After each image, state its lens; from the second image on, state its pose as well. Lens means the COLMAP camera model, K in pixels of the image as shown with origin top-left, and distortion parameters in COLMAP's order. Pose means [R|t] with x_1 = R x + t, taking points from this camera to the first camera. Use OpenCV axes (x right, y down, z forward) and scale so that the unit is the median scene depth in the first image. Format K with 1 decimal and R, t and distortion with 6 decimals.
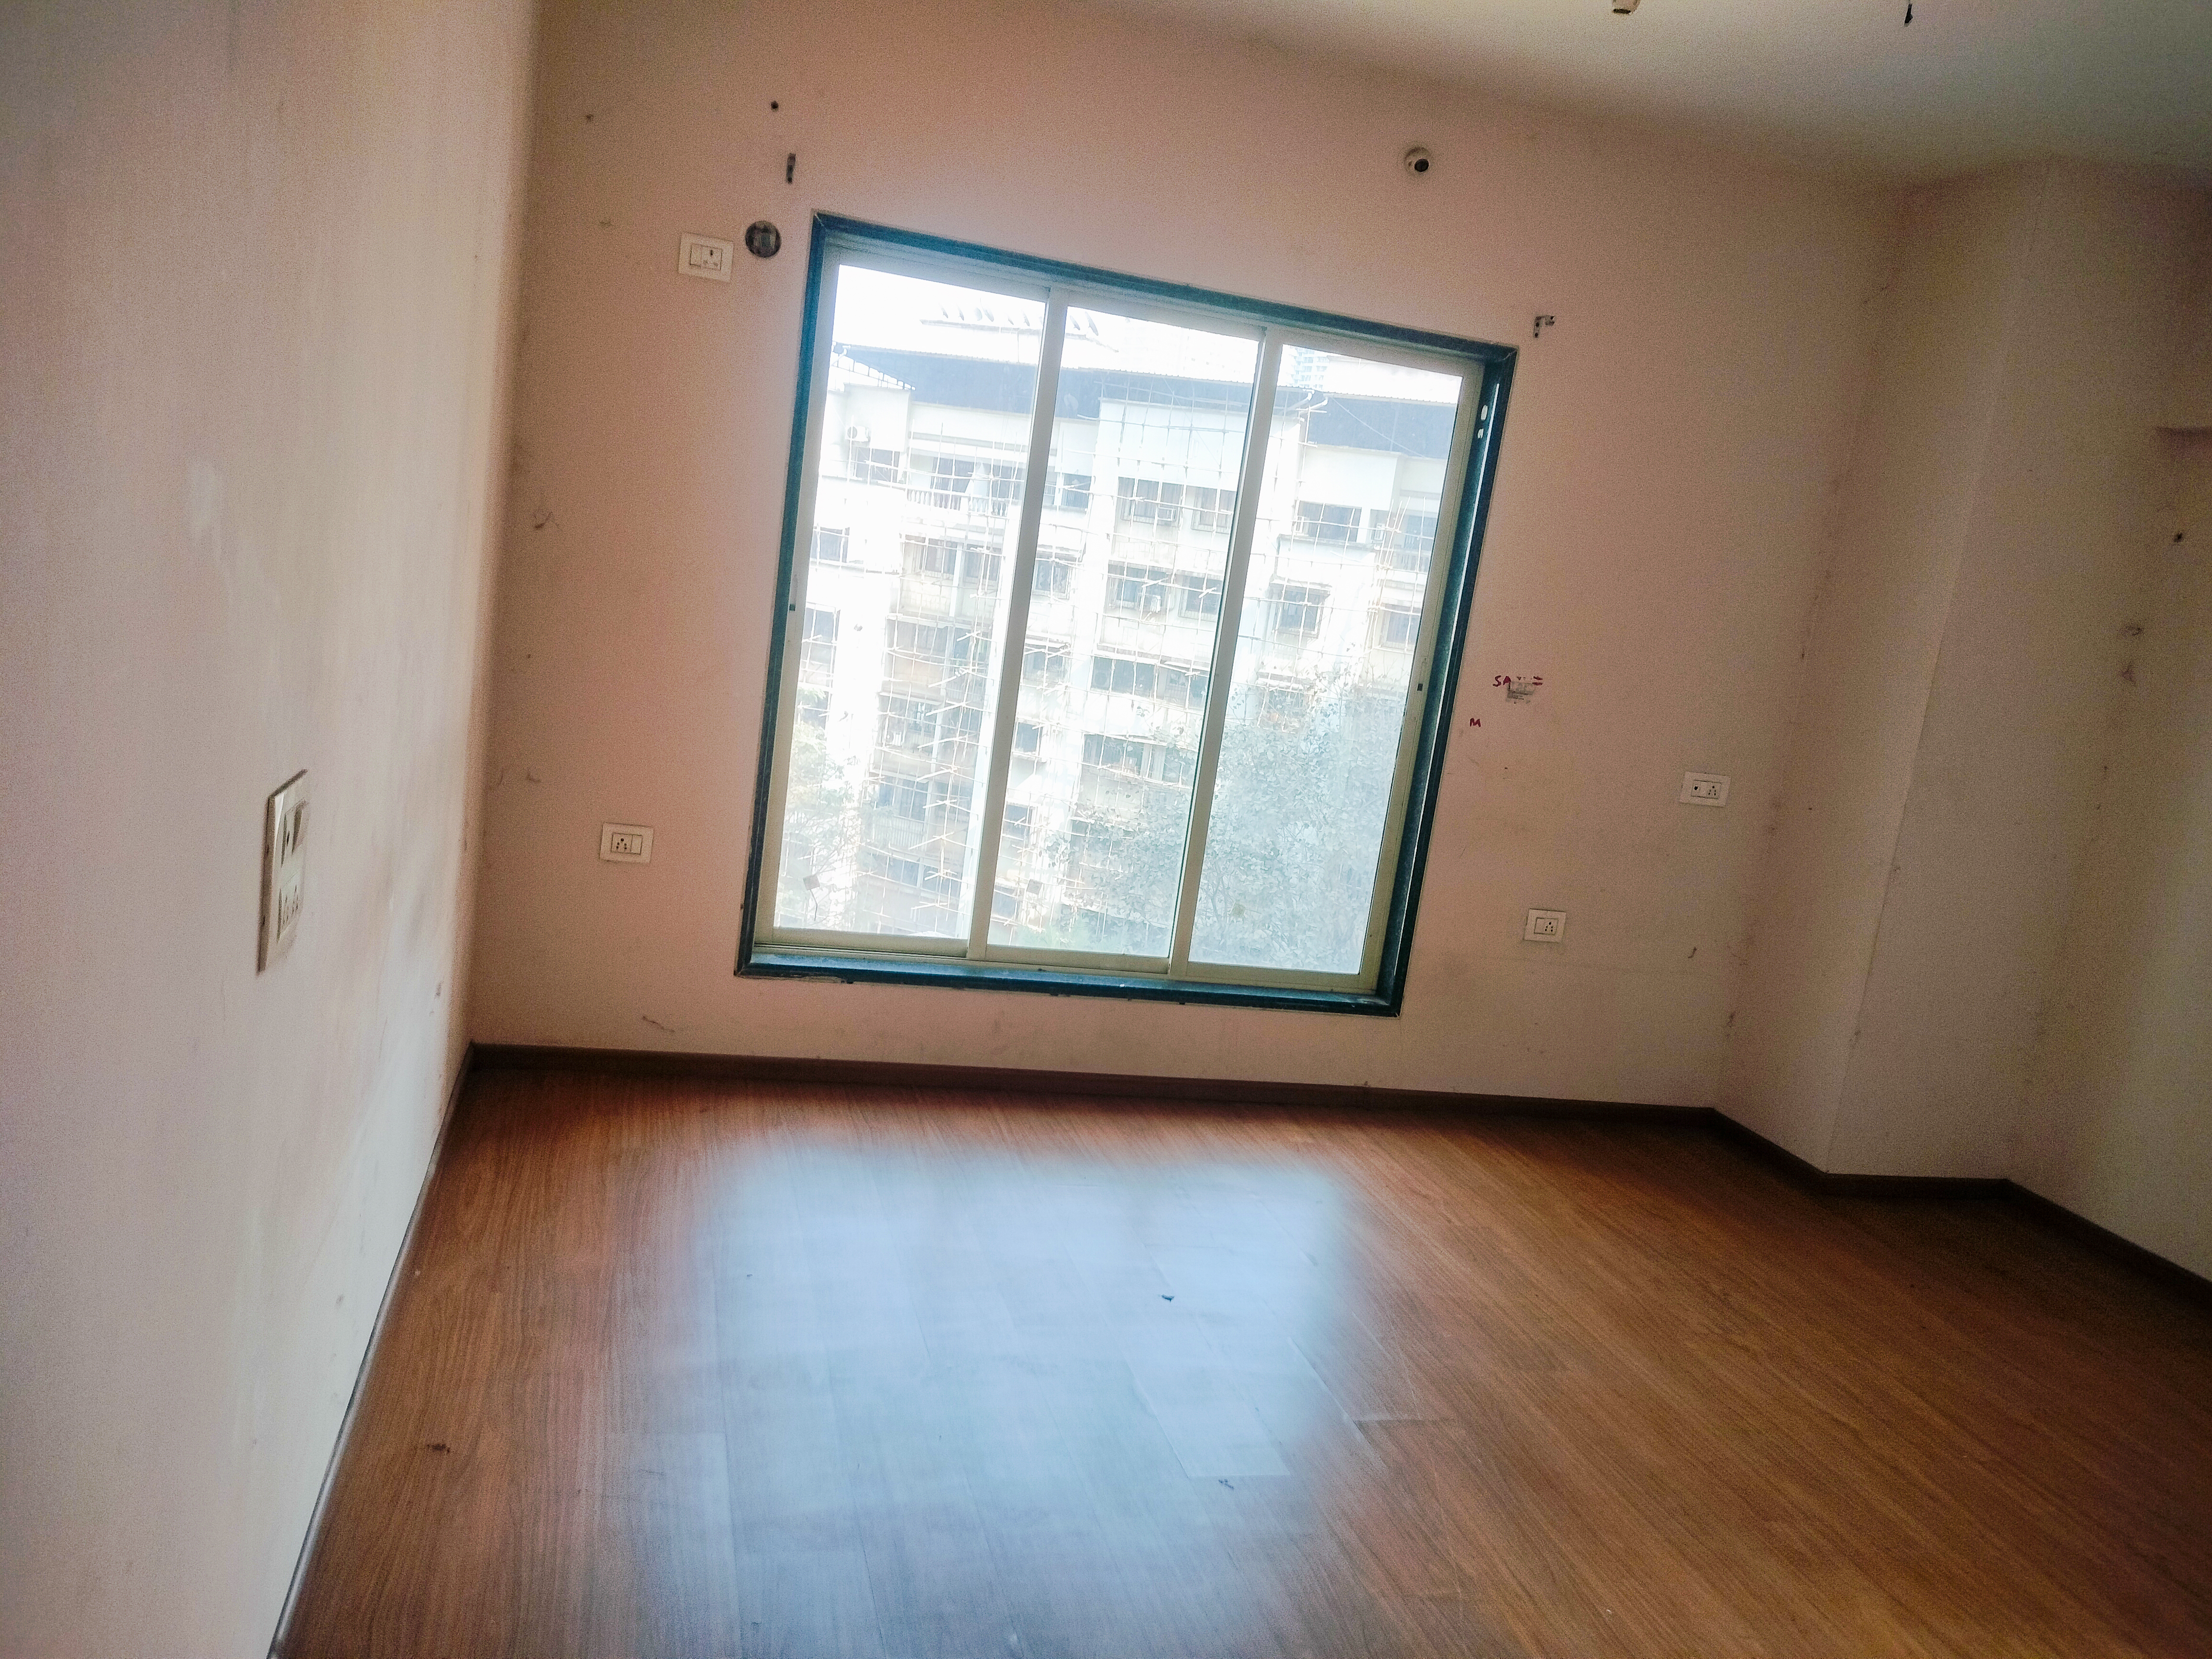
lens RADIAL K [[1702.0, 0, 1106.0], [0, 1702.0, 829.5], [0, 0, 1]] dist [0.092951, -0.134591]
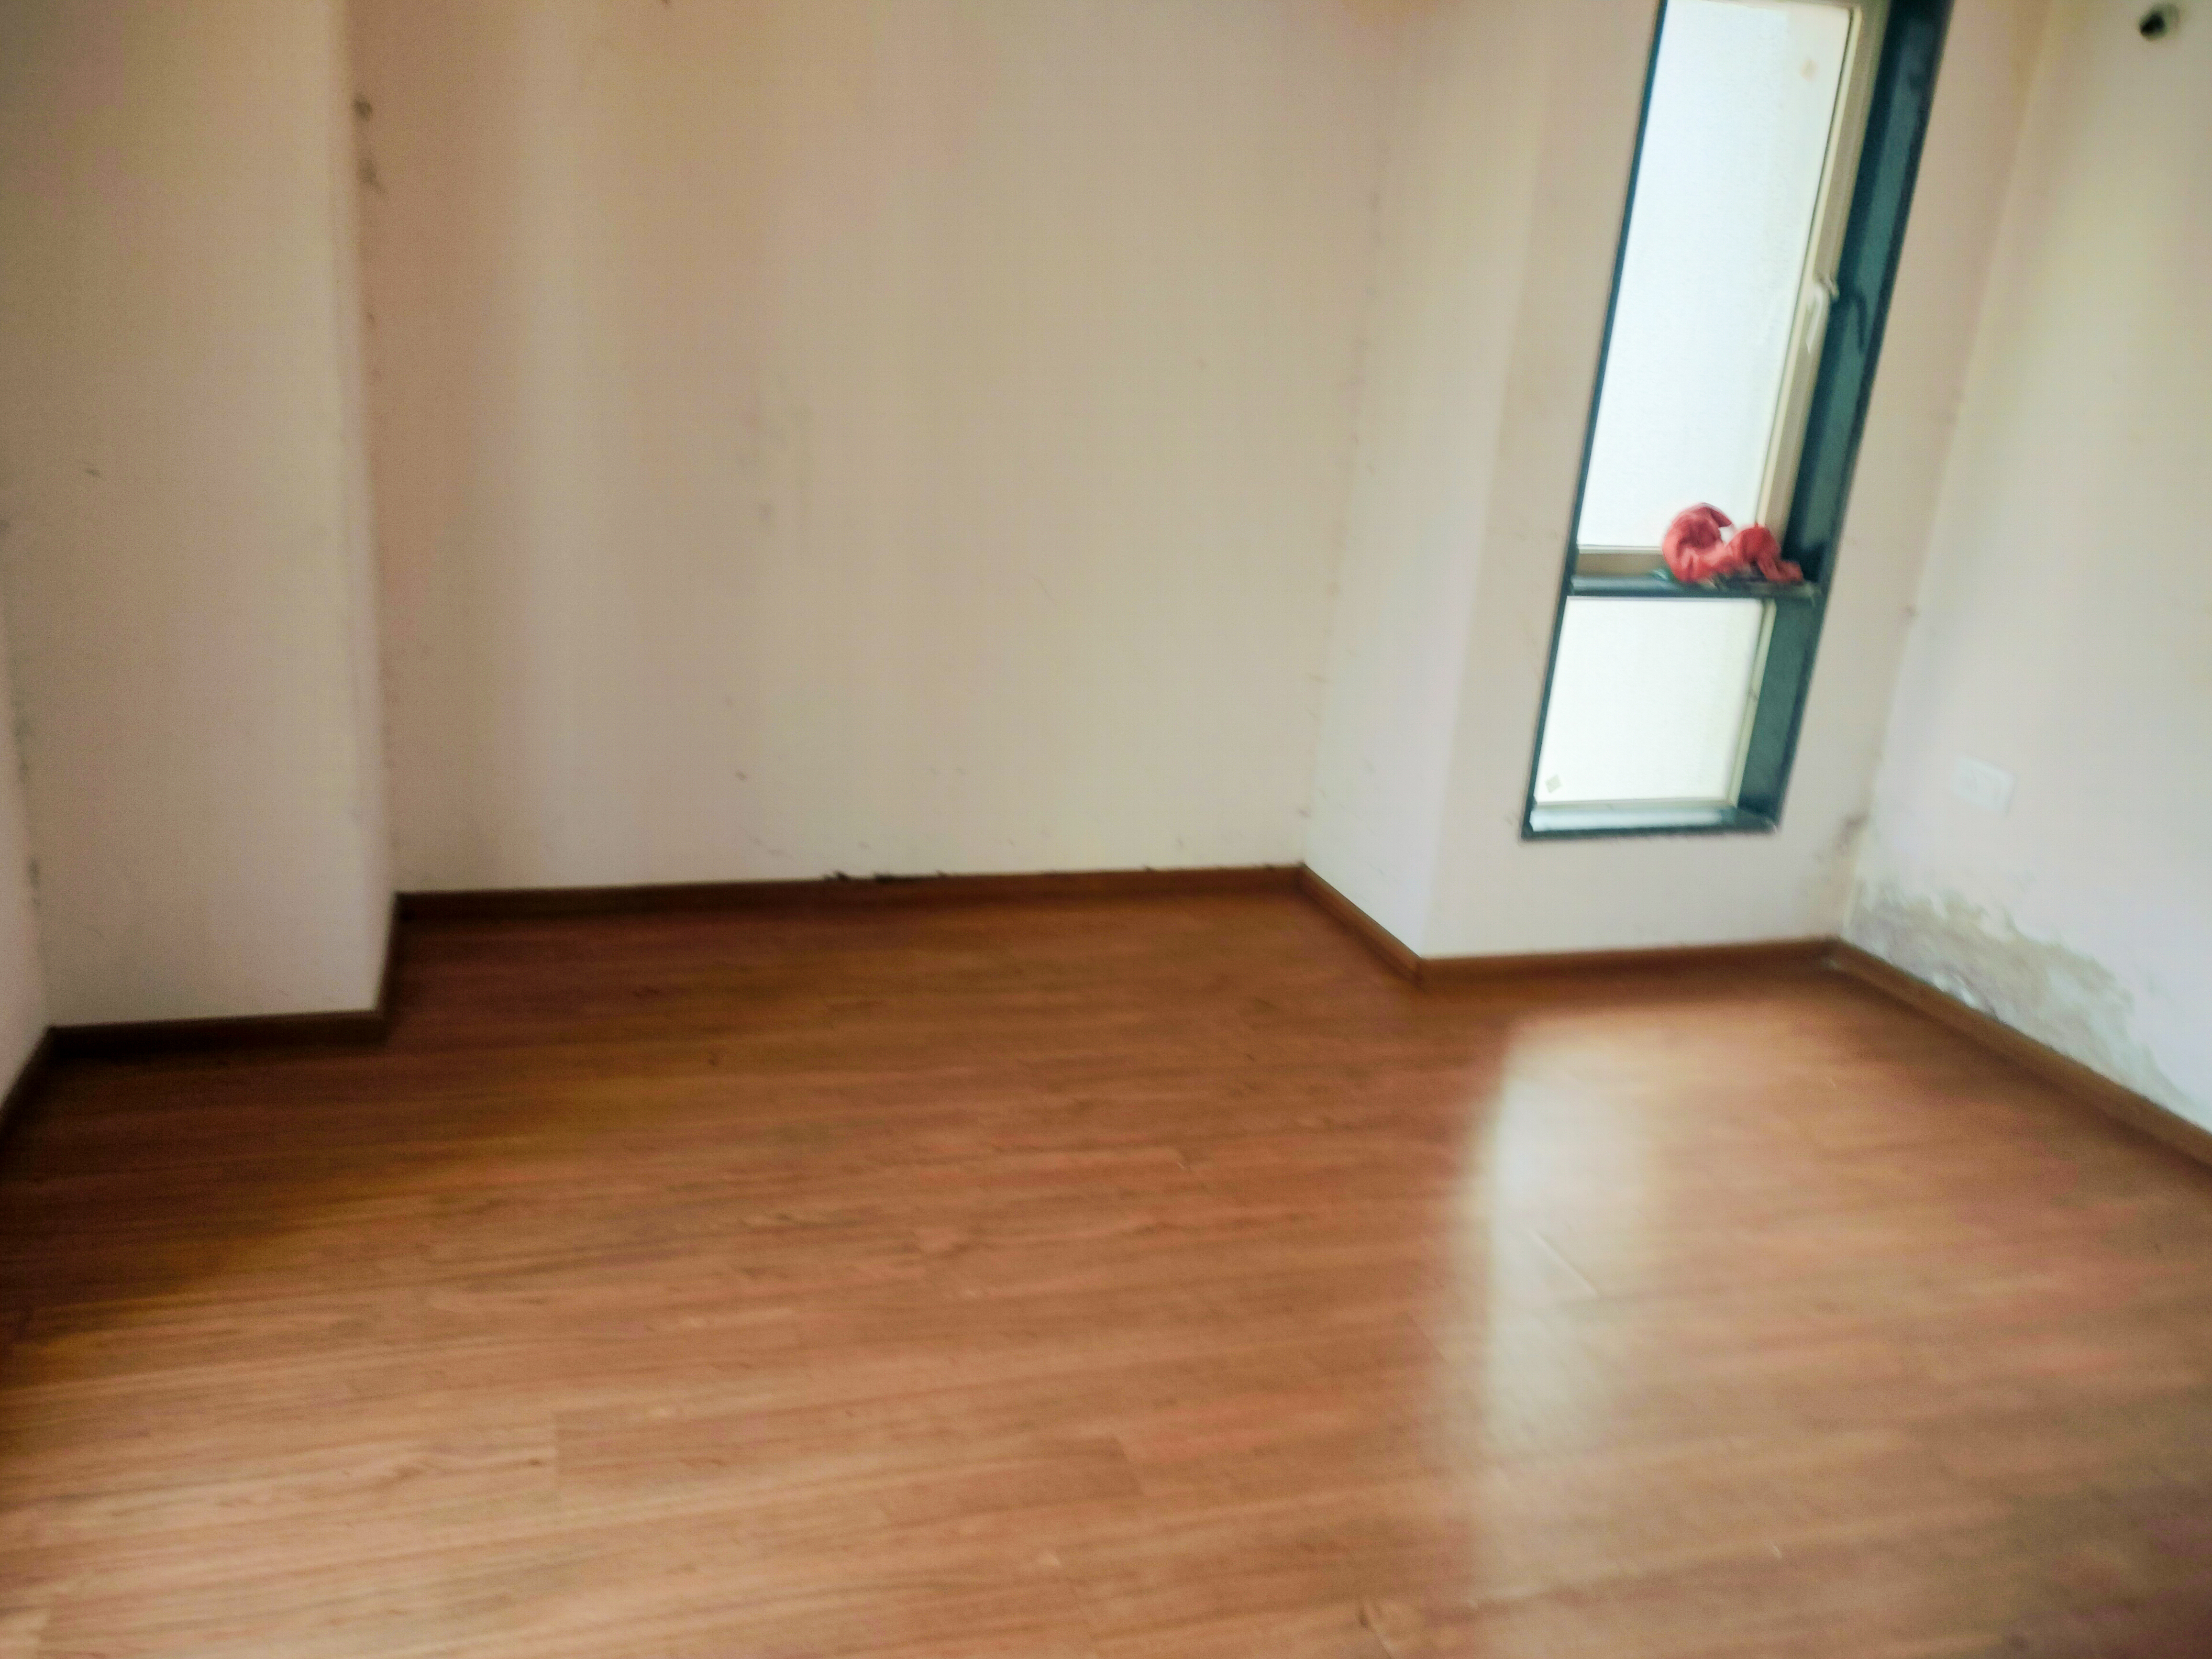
lens RADIAL K [[1702.0, 0, 1106.0], [0, 1702.0, 829.5], [0, 0, 1]] dist [0.092951, -0.134591]
pose [[-0.020021, -0.431024, 0.902118, -0.190664], [0.086219, 0.898194, 0.431062, -0.151261], [-0.996075, 0.086410, 0.019179, 0.842961]]
